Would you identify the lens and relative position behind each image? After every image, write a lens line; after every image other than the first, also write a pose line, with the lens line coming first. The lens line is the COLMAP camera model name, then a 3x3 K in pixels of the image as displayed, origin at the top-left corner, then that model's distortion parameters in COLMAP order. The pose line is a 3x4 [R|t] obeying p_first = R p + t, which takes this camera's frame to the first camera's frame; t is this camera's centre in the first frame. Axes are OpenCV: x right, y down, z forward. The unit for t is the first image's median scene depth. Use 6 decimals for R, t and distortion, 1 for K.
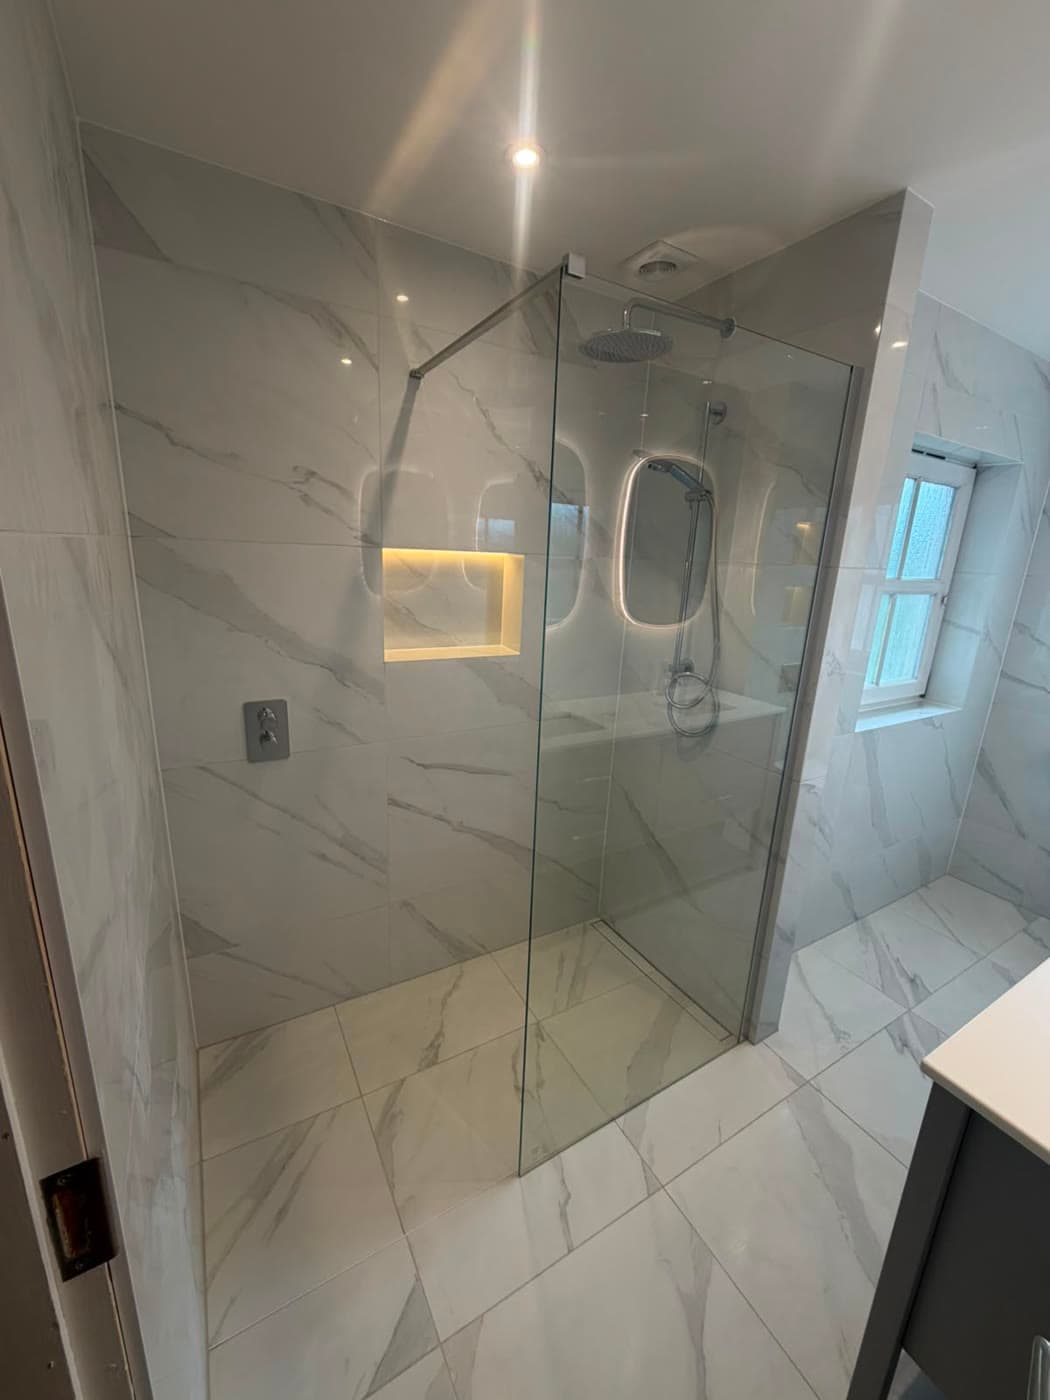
lens RADIAL K [[560.8, 0, 520.4], [0, 560.8, 689.2], [0, 0, 1]] dist [-0.000821, 0.000237]
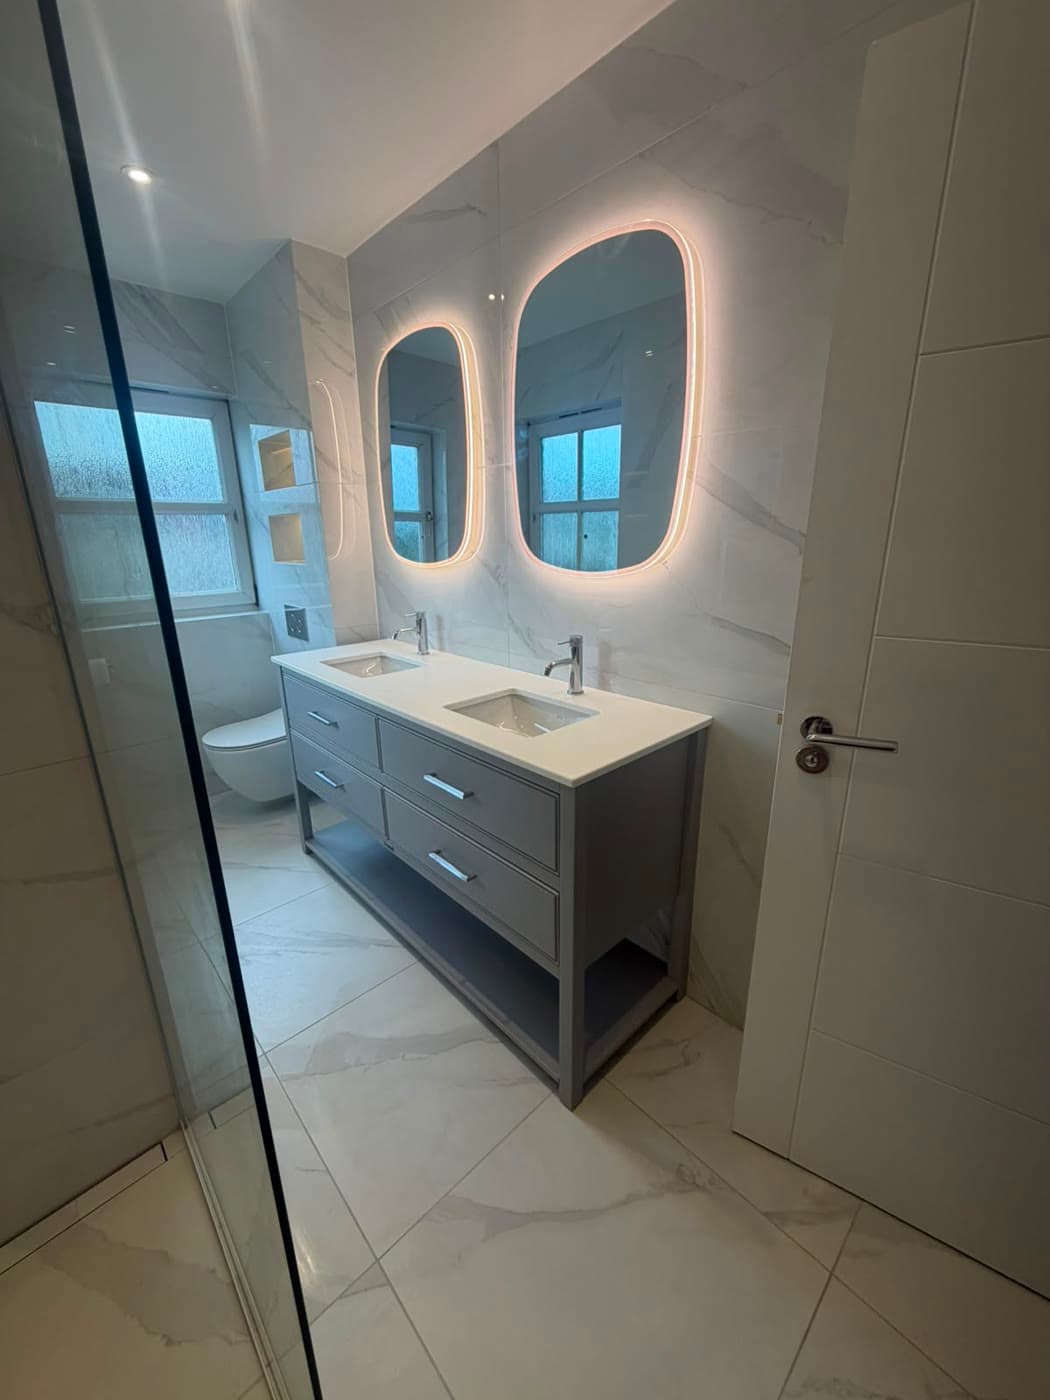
lens RADIAL K [[560.8, 0, 518.8], [0, 560.8, 695.1], [0, 0, 1]] dist [-0.000821, 0.000237]
pose [[-0.222764, -0.315202, 0.922509, -0.189342], [0.240252, 0.899351, 0.365305, -0.025233], [-0.944804, 0.303011, -0.124615, 0.521699]]
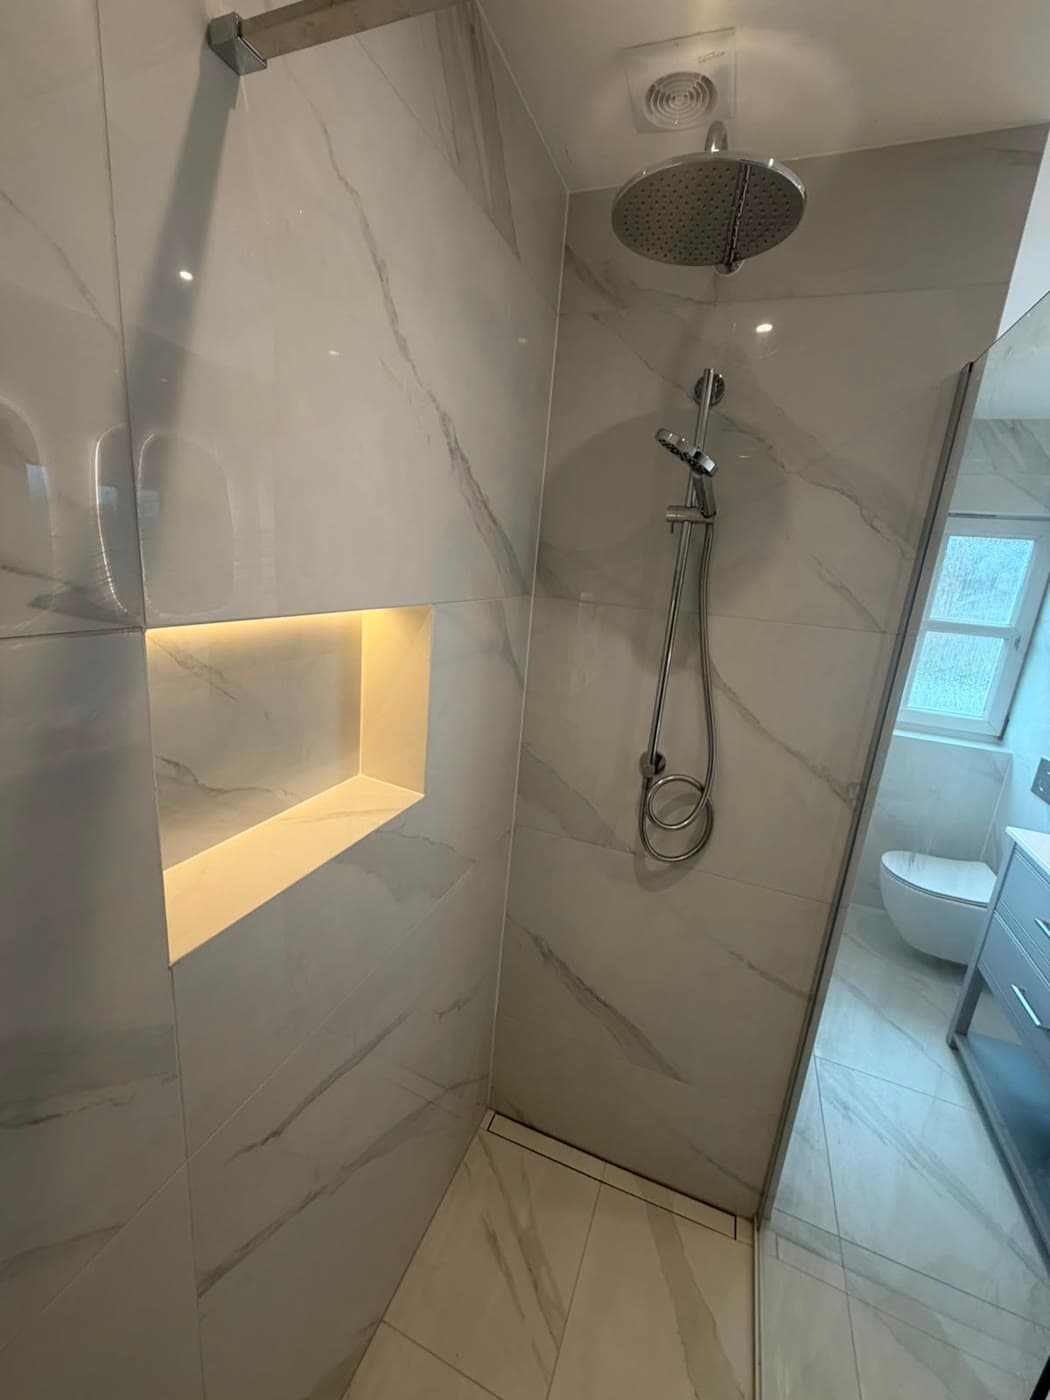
lens RADIAL K [[560.8, 0, 523.0], [0, 560.8, 691.2], [0, 0, 1]] dist [-0.000821, 0.000237]
pose [[0.781850, -0.123179, 0.611177, -0.247495], [0.097572, 0.992384, 0.075191, -0.200666], [-0.615784, 0.000846, 0.787915, 0.581606]]
